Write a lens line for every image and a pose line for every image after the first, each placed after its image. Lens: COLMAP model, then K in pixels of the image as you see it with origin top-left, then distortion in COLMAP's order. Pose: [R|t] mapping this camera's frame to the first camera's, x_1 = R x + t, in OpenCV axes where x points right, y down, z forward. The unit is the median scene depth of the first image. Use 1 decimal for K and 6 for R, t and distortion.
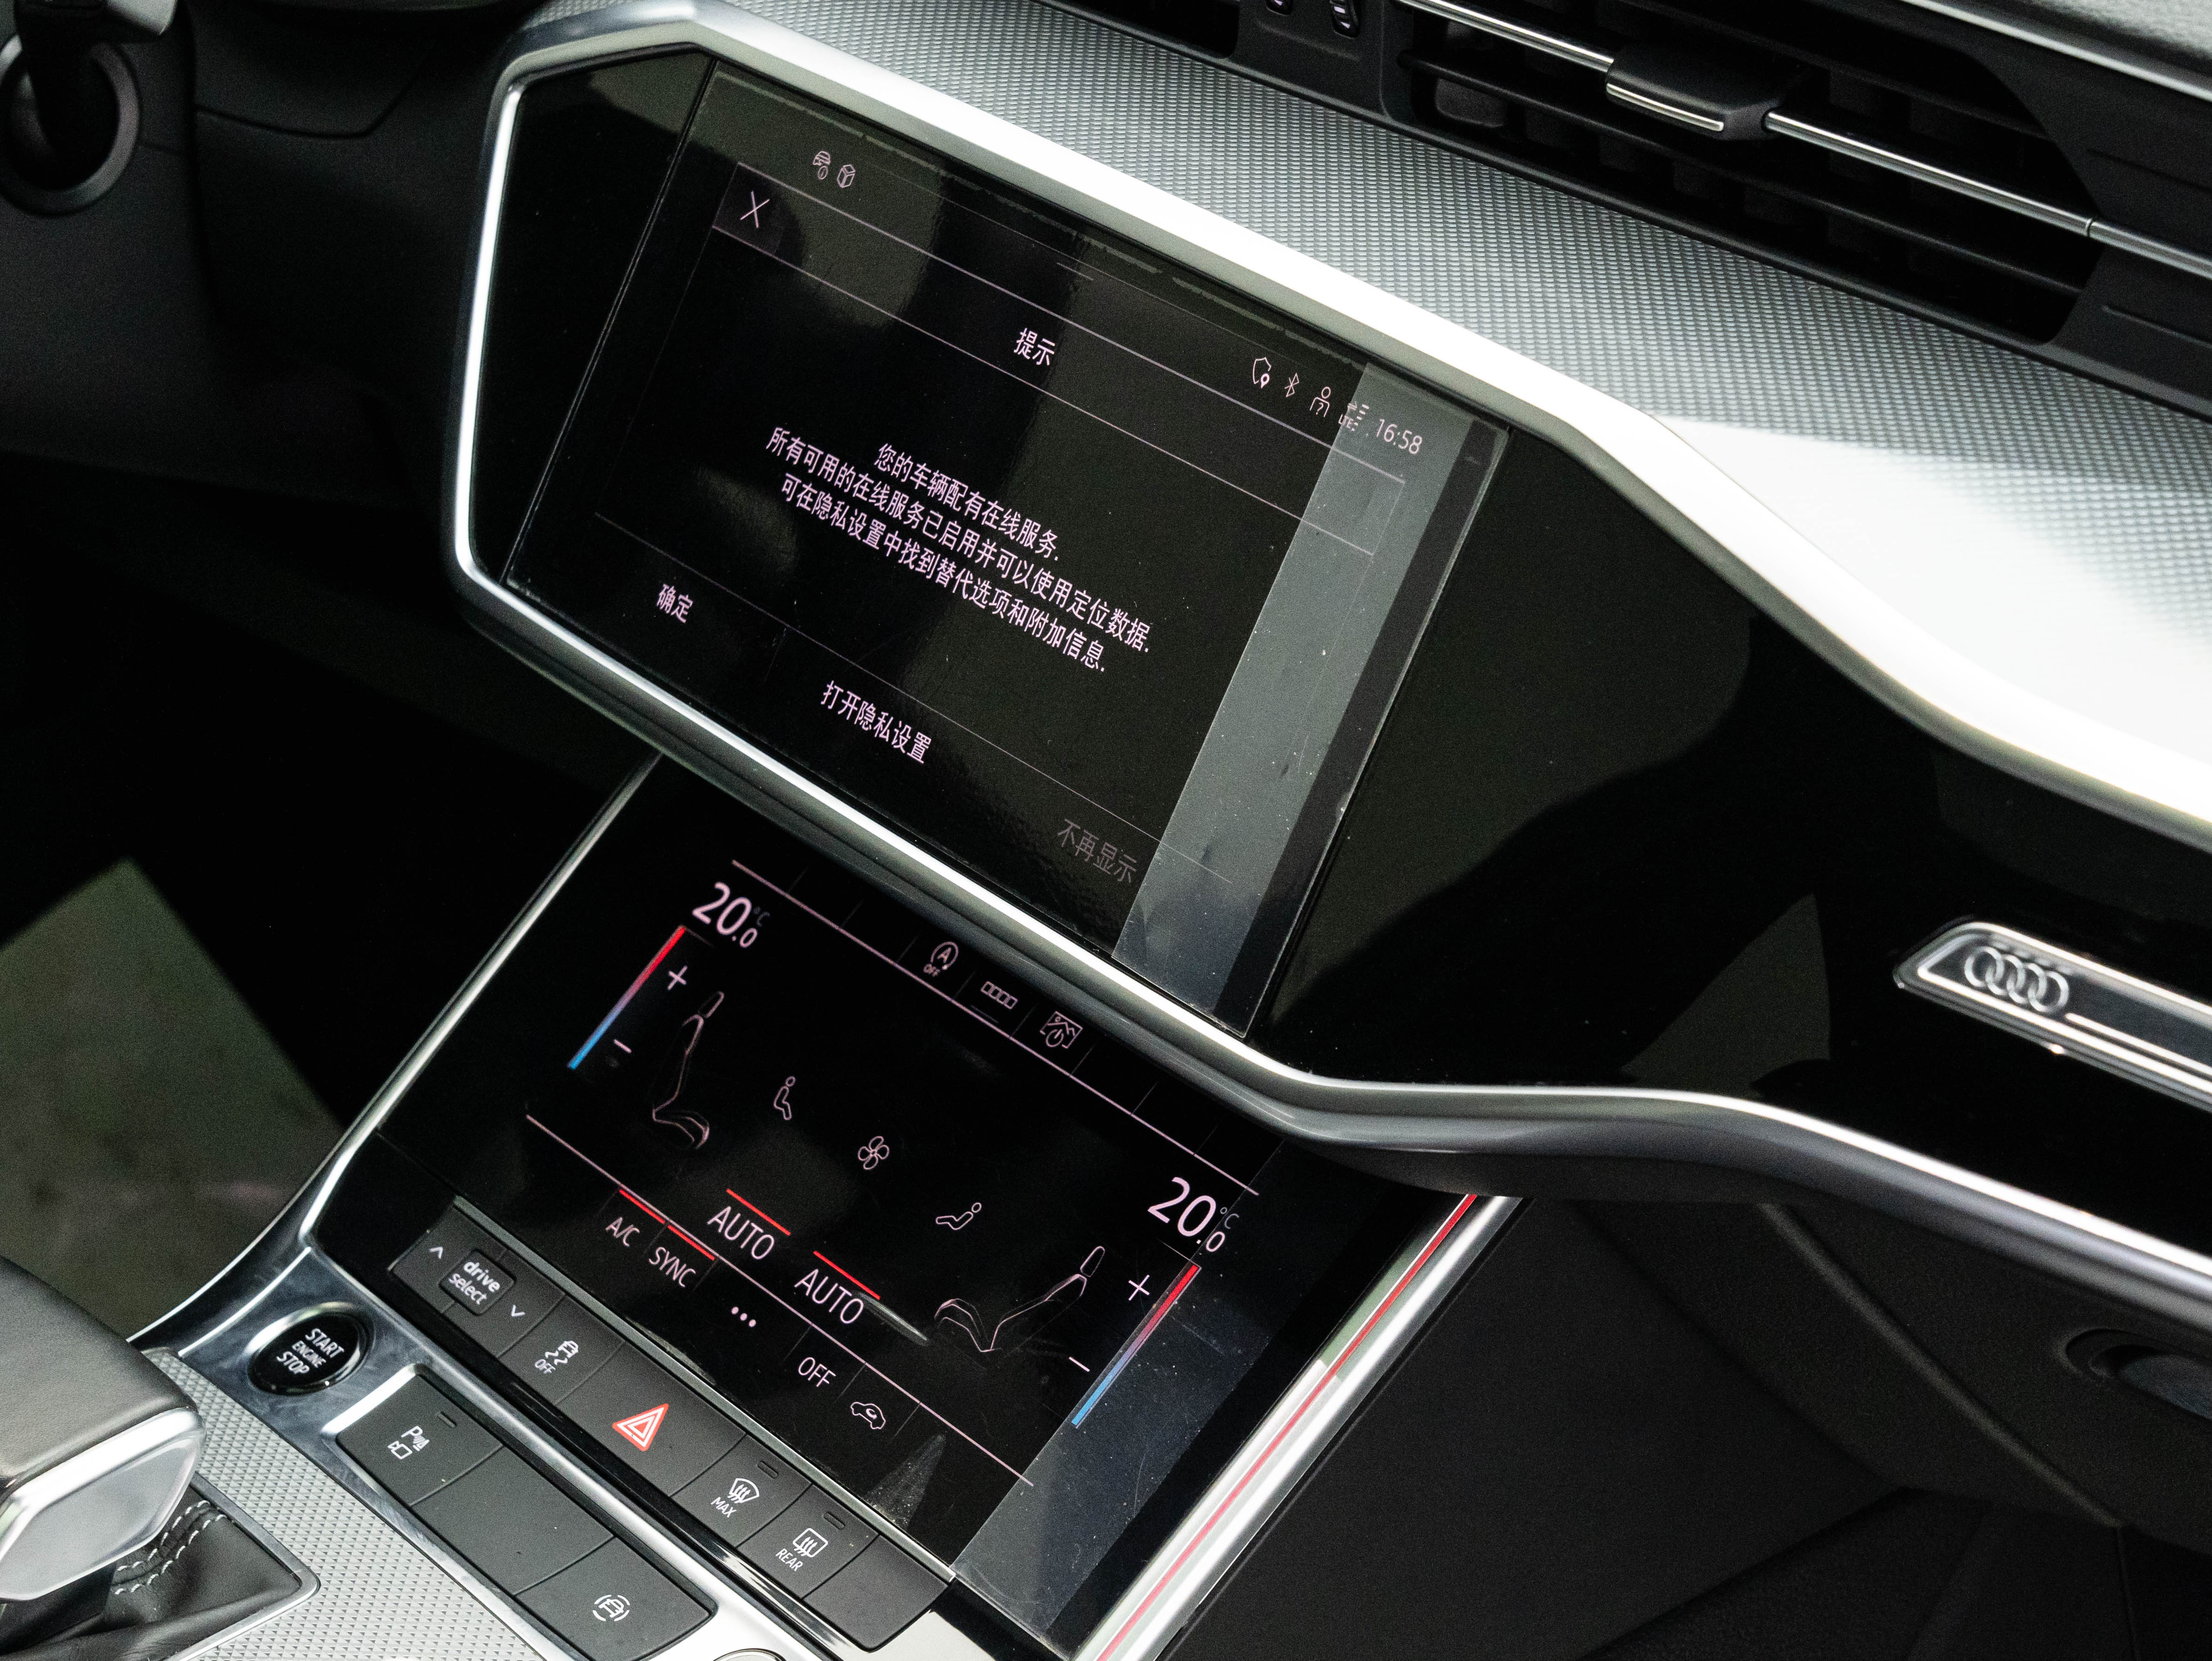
lens RADIAL K [[5246.4, 0, 1110.2], [0, 5246.4, 830.2], [0, 0, 1]] dist [0.027702, 0.000000]
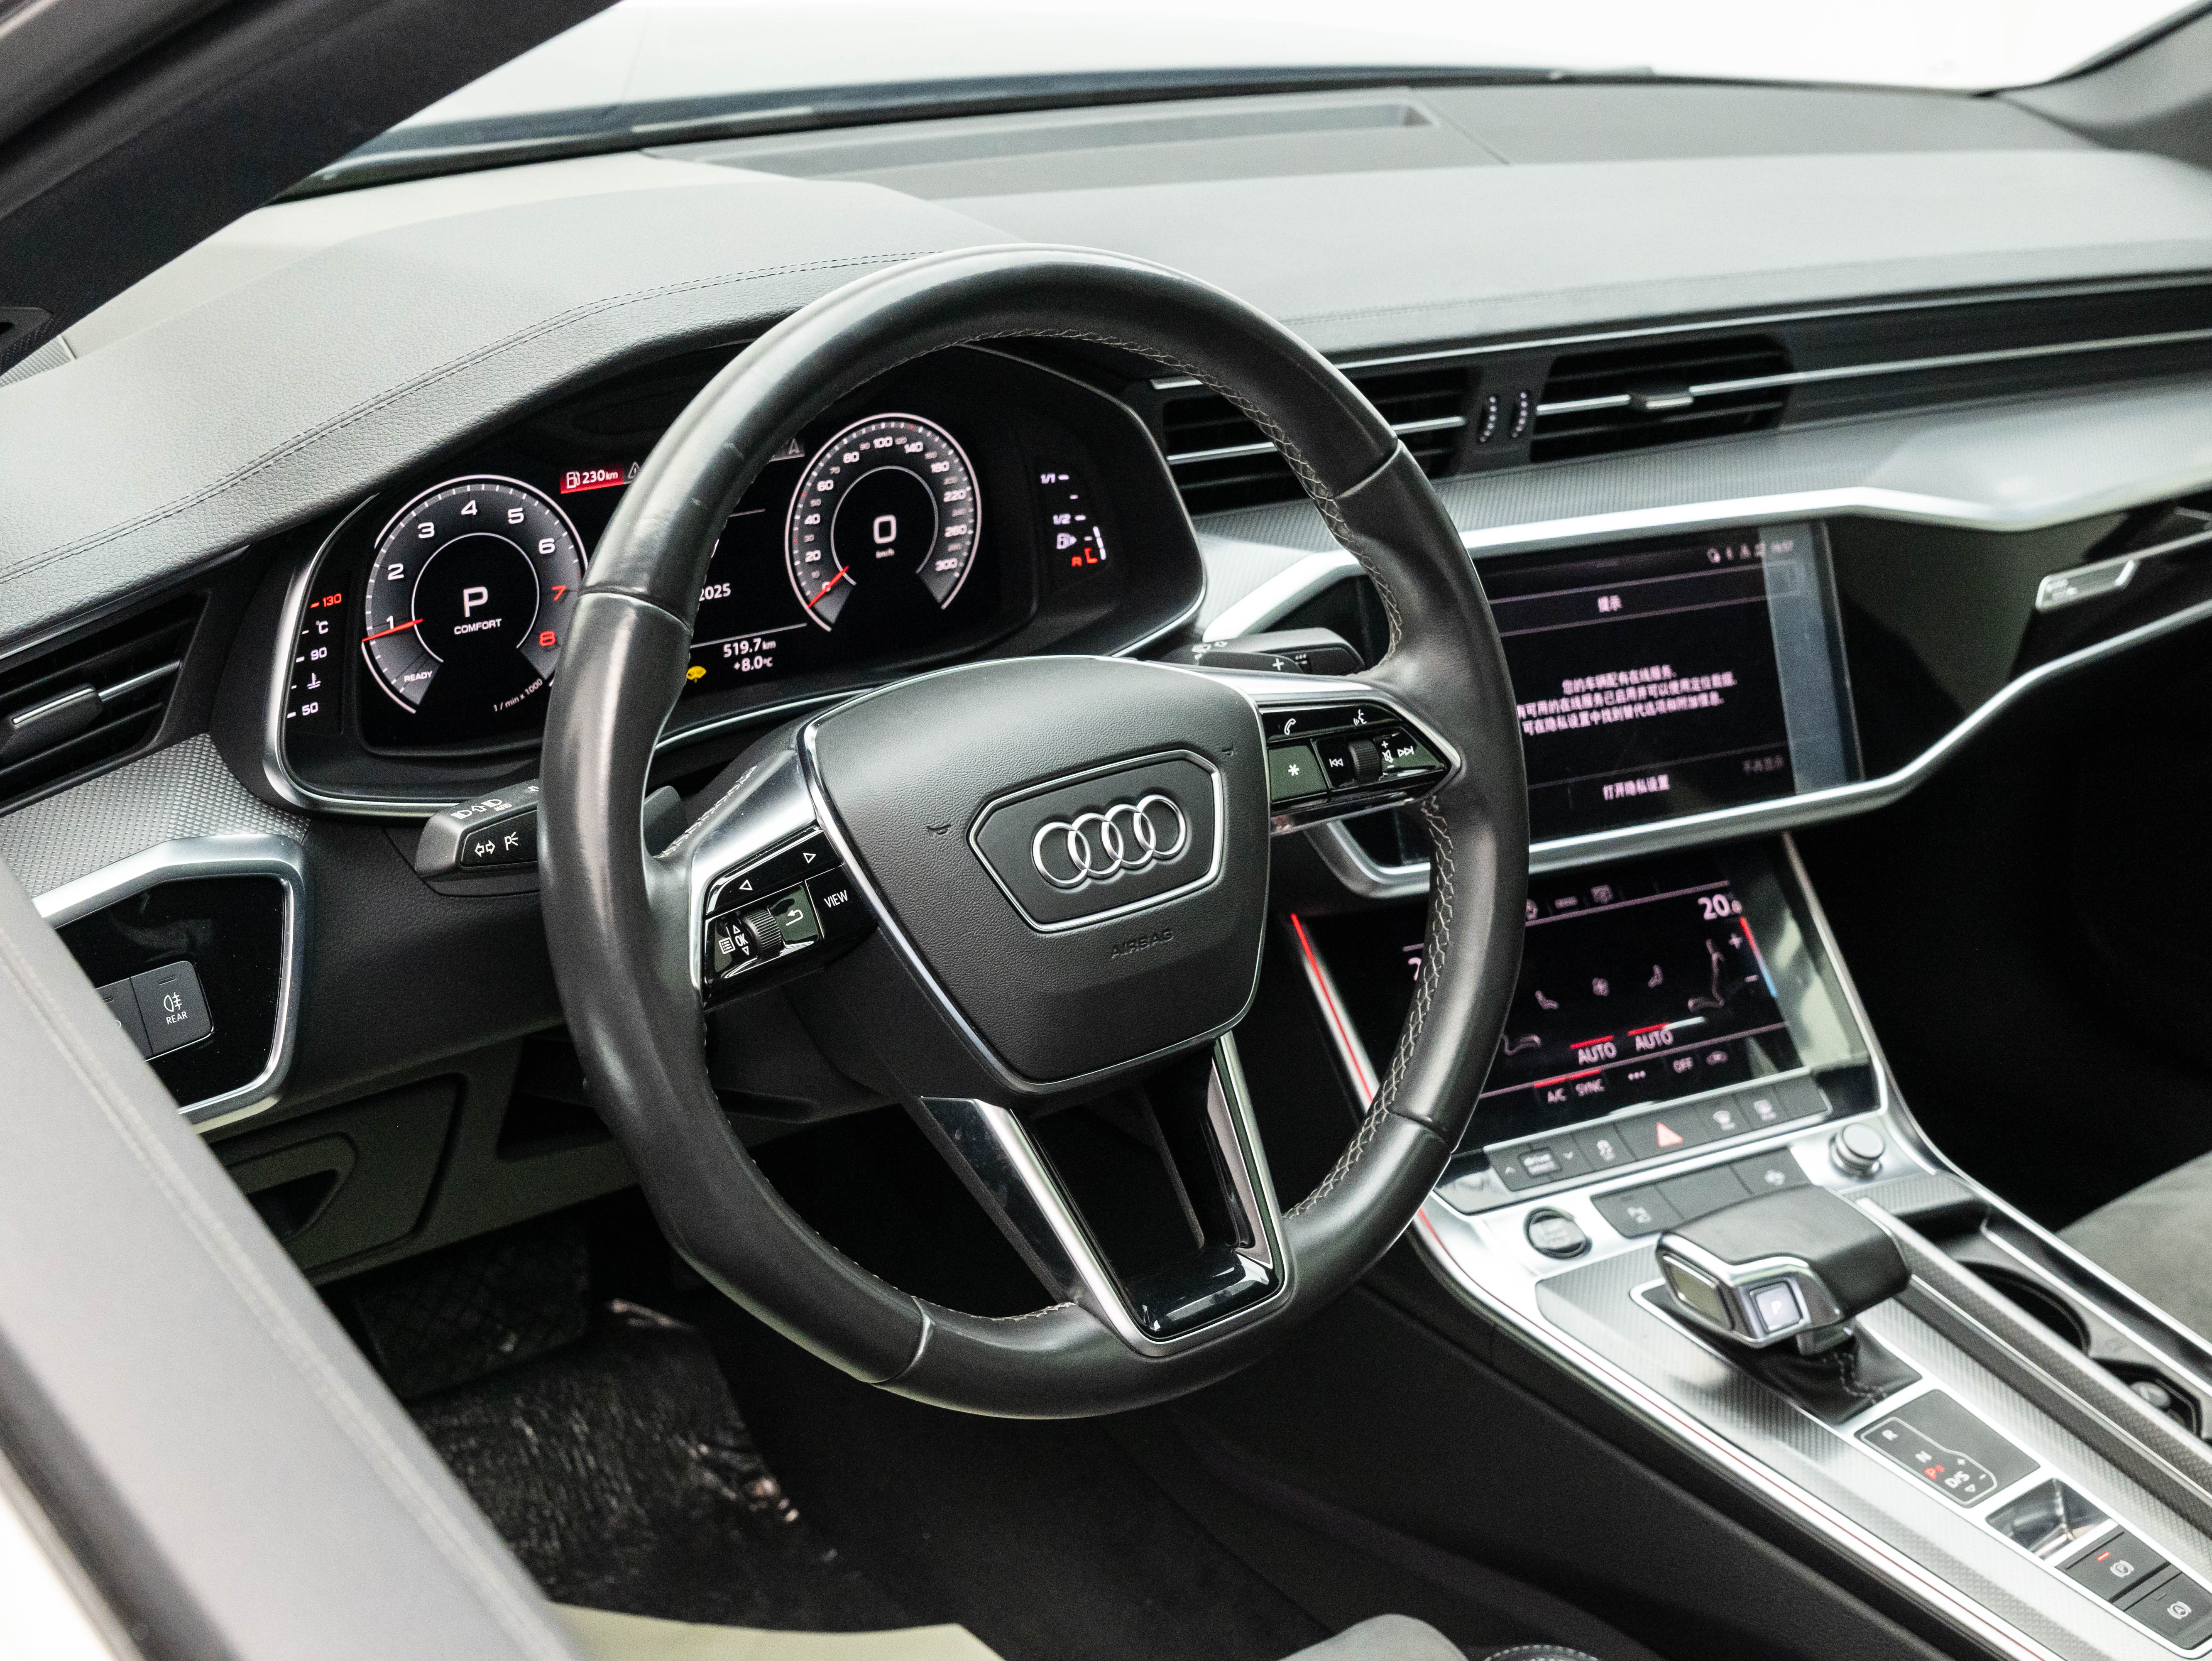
lens RADIAL K [[2930.4, 0, 1111.3], [0, 2930.4, 835.9], [0, 0, 1]] dist [-0.013207, 0.000000]
pose [[0.160465, -0.436845, 0.885109, -1.169314], [0.366161, 0.859089, 0.357620, -0.520193], [-0.916612, 0.266707, 0.297809, 0.844326]]
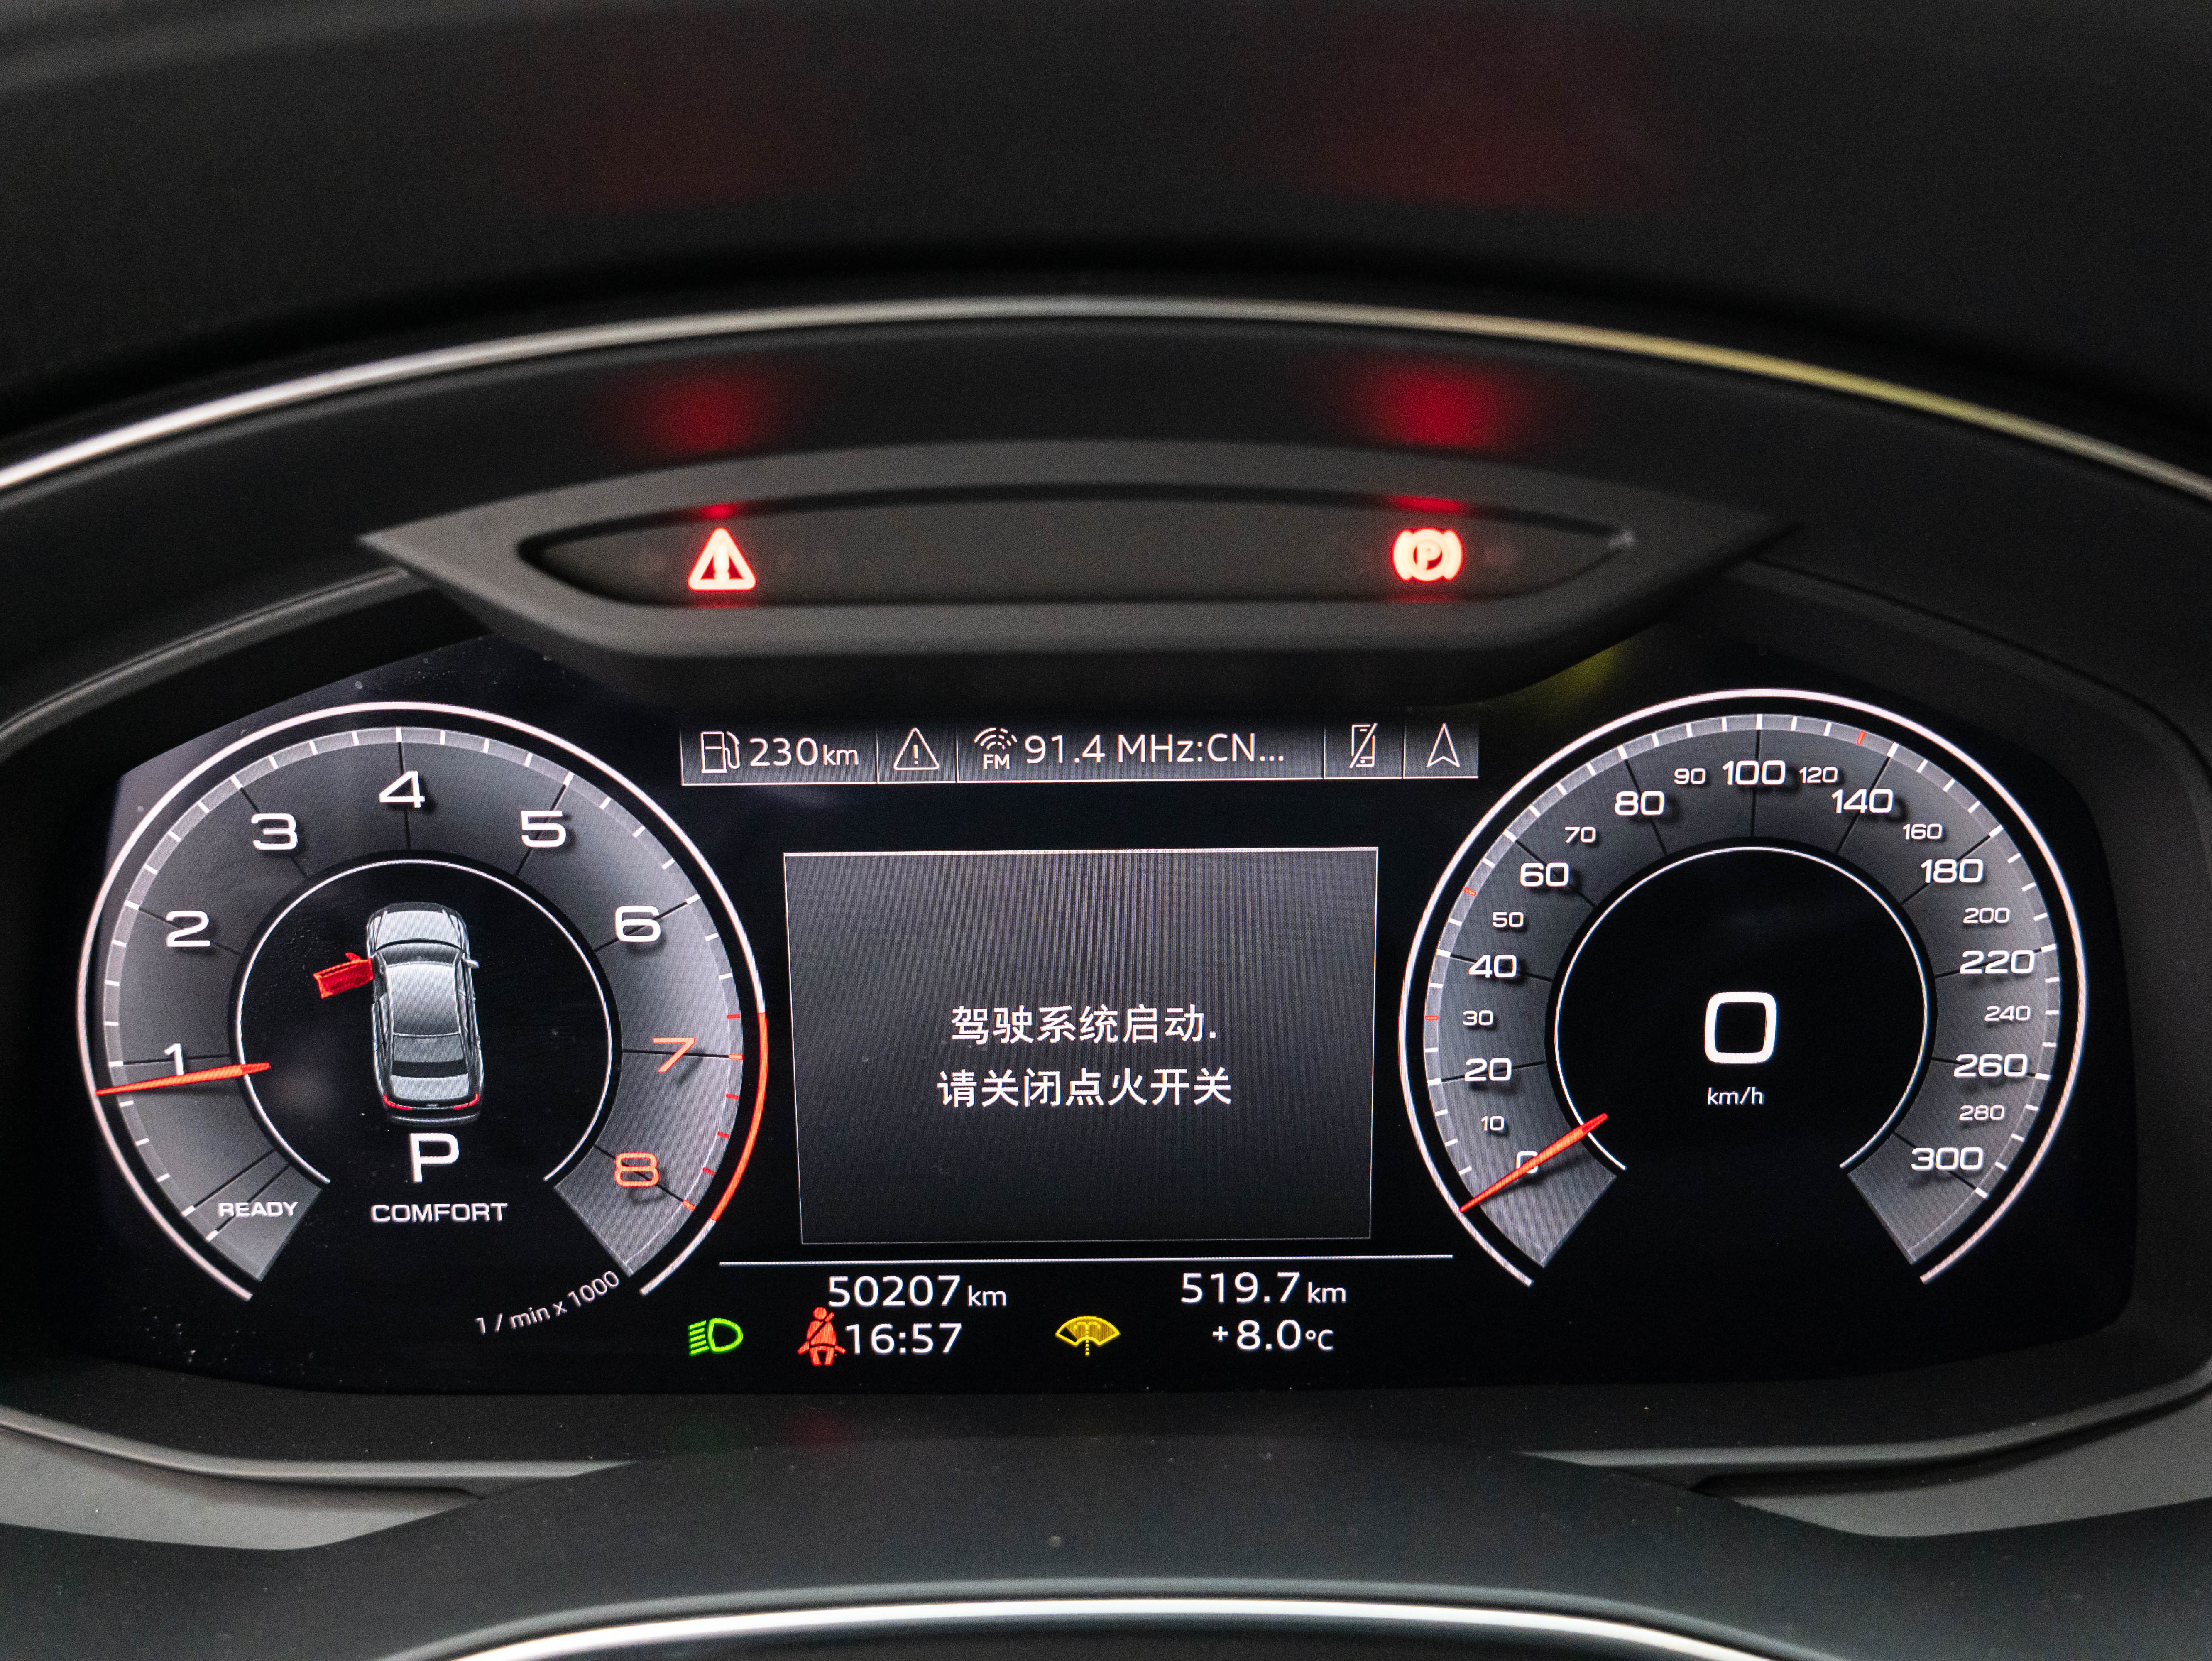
lens RADIAL K [[2008.1, 0, 1125.3], [0, 2008.1, 819.0], [0, 0, 1]] dist [-0.002591, 0.030676]
pose [[0.725451, -0.250428, 0.641098, -0.367502], [0.327437, 0.944872, -0.001431, -0.305565], [-0.605397, 0.210958, 0.767458, 1.065915]]
